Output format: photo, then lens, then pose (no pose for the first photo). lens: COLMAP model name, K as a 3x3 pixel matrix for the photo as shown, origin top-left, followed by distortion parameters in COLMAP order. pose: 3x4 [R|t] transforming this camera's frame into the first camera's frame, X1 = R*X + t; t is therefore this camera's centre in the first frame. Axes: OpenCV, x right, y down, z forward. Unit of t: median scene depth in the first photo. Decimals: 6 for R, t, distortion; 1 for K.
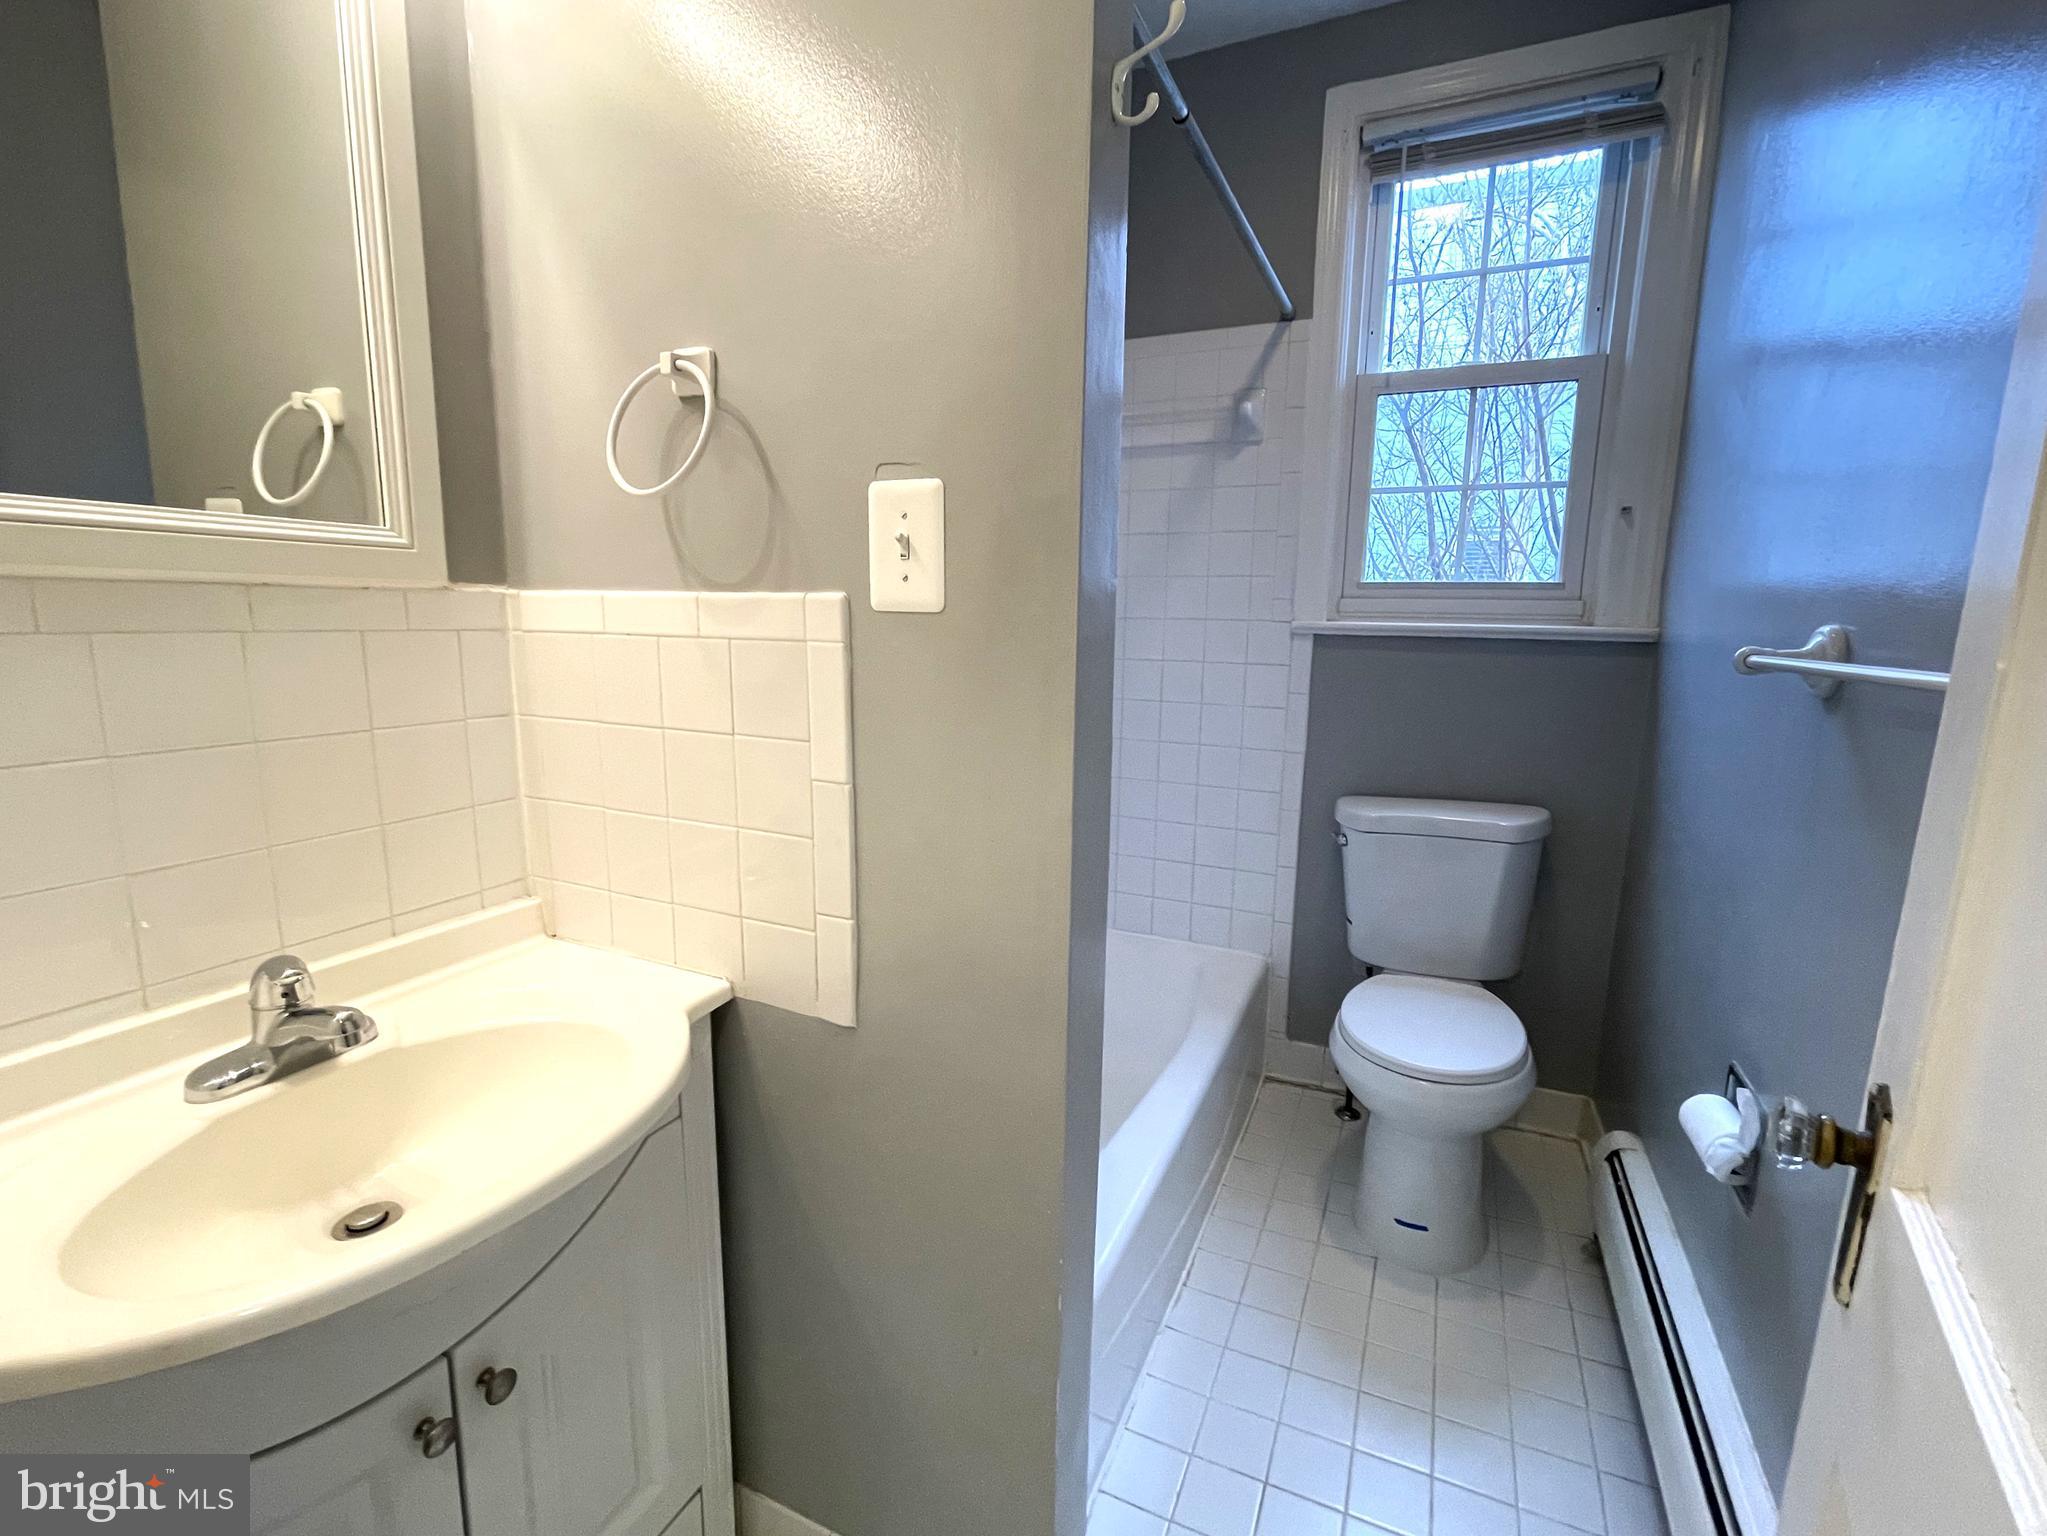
lens RADIAL K [[902.3, 0, 1020.3], [0, 902.3, 747.3], [0, 0, 1]] dist [0.000321, -0.000131]
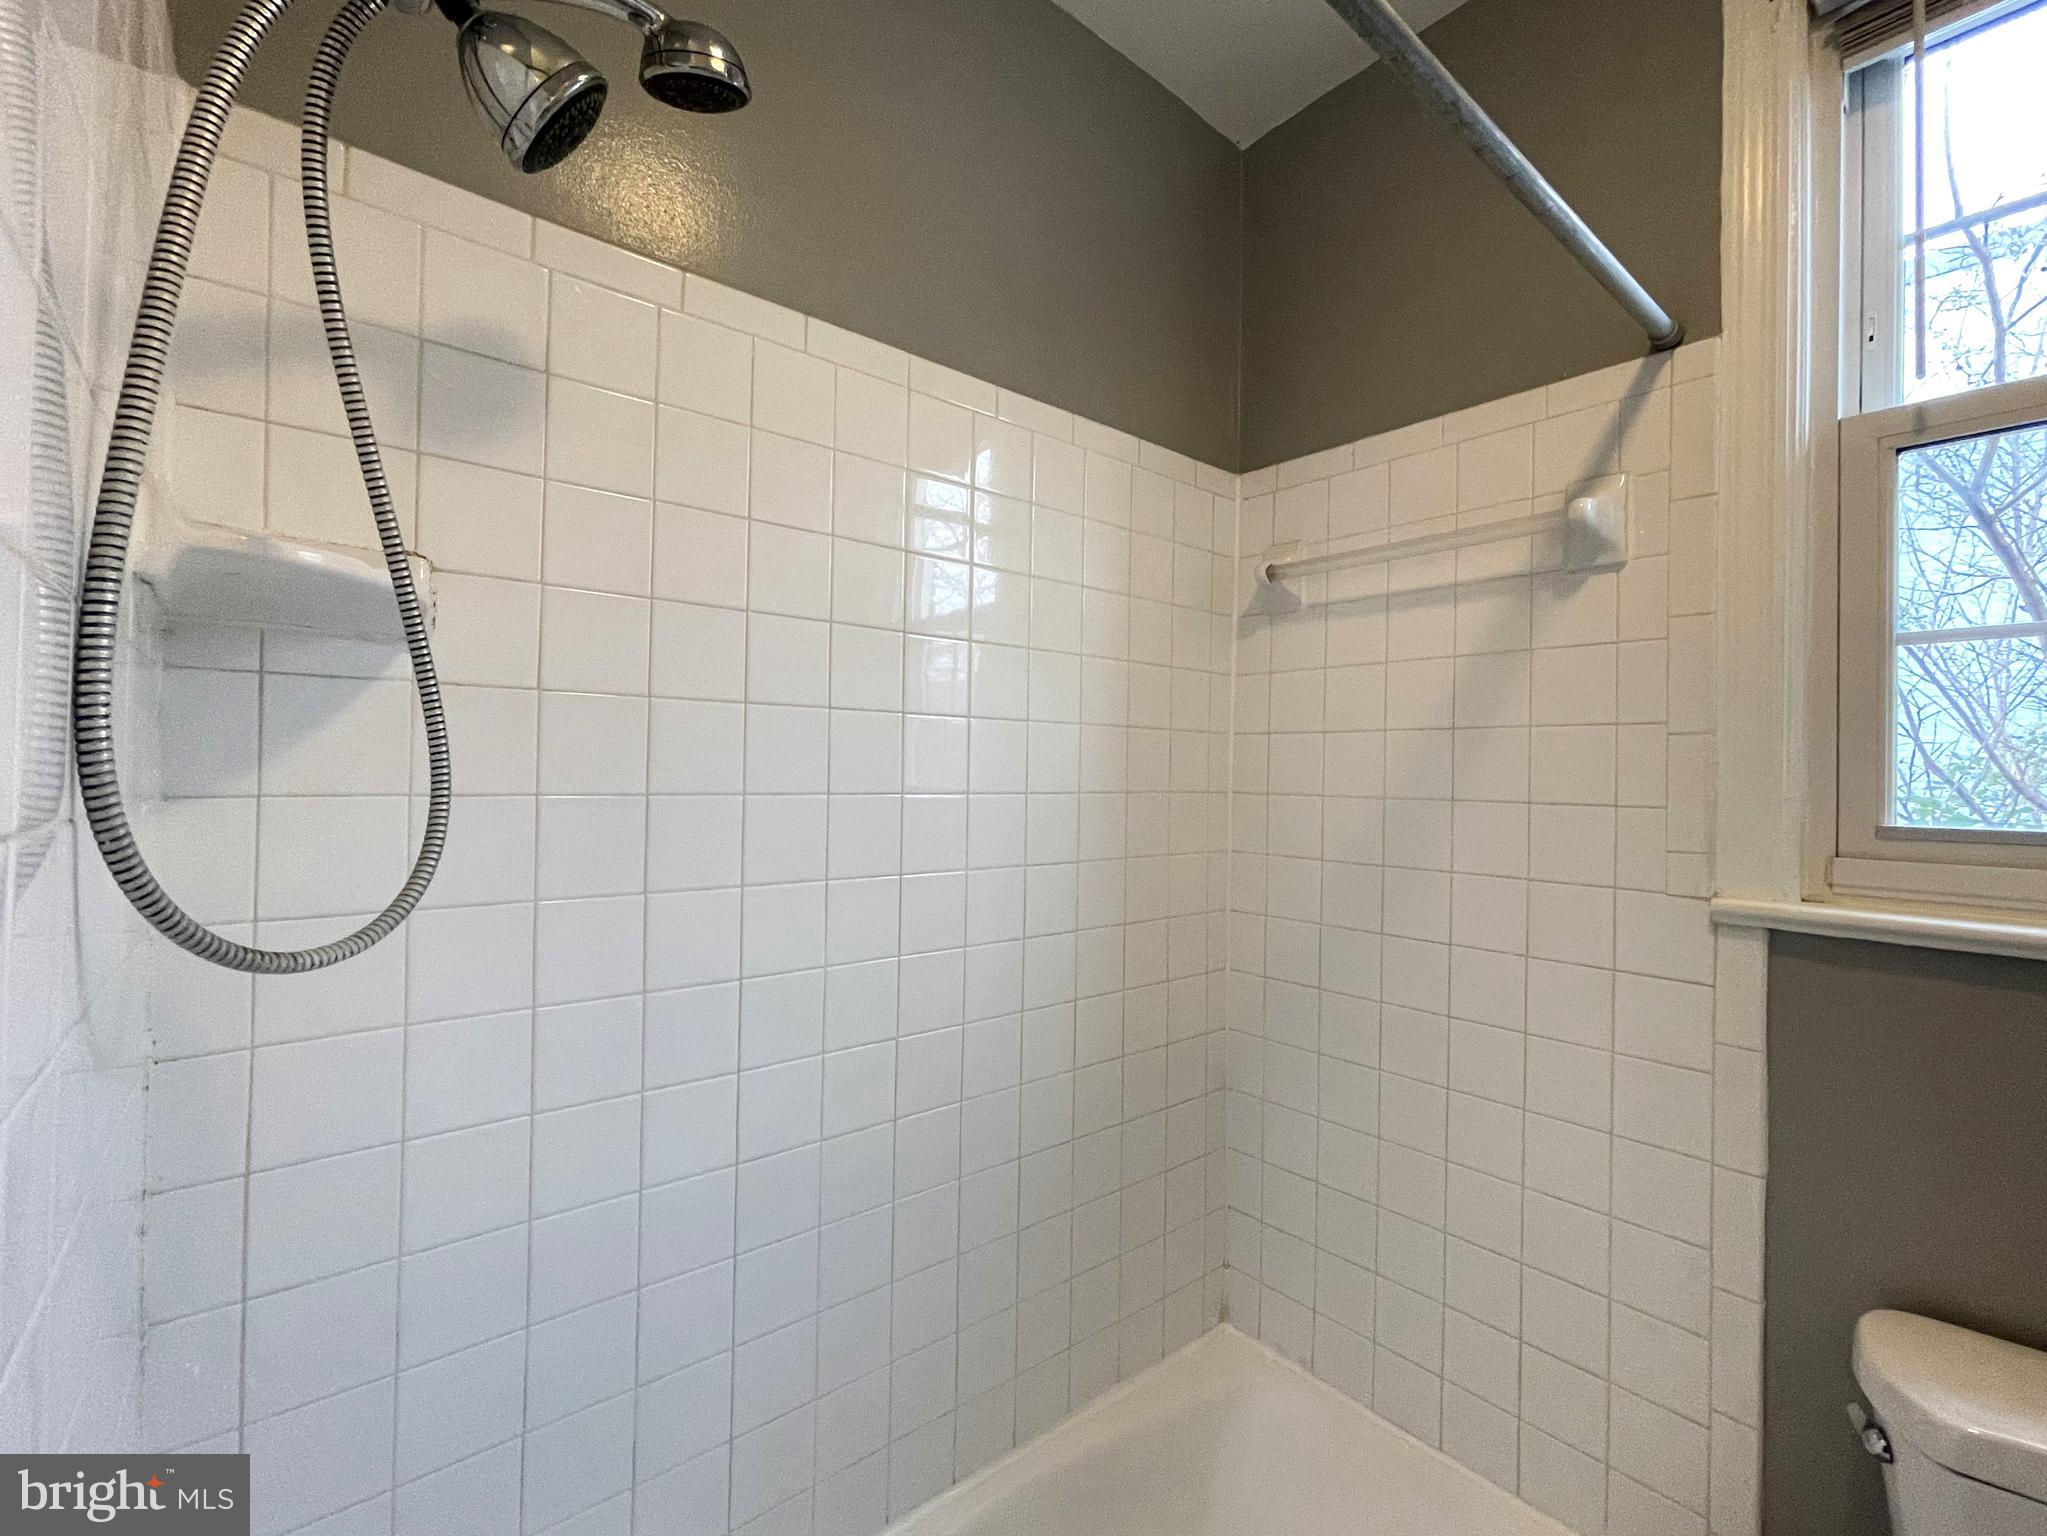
lens RADIAL K [[847.5, 0, 1019.9], [0, 847.5, 754.1], [0, 0, 1]] dist [-0.002343, -0.000528]
pose [[0.905412, -0.003239, -0.424521, 0.149424], [-0.069444, 0.985372, -0.155627, -0.115925], [0.418815, 0.170387, 0.891943, 0.395772]]
